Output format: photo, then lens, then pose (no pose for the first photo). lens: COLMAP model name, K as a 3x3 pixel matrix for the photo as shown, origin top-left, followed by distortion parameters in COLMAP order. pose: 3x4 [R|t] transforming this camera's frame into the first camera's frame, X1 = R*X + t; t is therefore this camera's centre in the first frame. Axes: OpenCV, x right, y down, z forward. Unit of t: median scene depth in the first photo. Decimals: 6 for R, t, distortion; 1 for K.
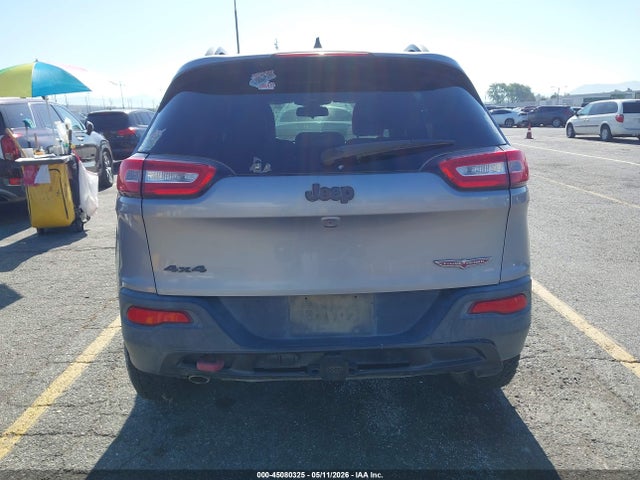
lens RADIAL K [[507.0, 0, 320.0], [0, 507.0, 242.8], [0, 0, 1]] dist [0.026101, -0.039514]
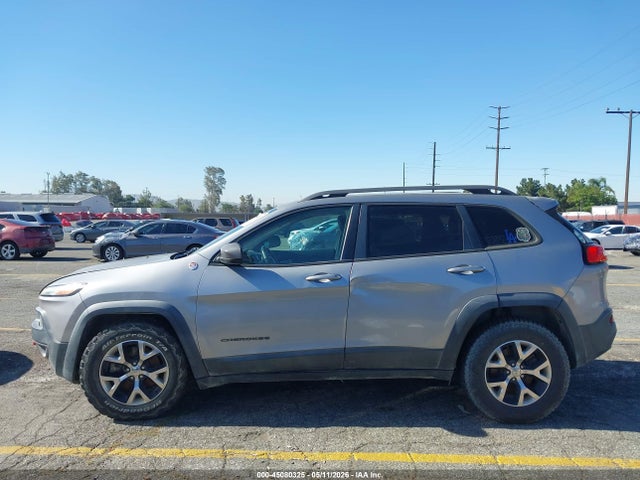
lens RADIAL K [[507.0, 0, 323.2], [0, 507.0, 241.4], [0, 0, 1]] dist [0.026101, -0.039514]
pose [[0.033773, -0.022354, 0.999180, -2.316145], [0.237712, 0.971239, 0.013694, -0.446239], [-0.970748, 0.237055, 0.038115, 1.861994]]
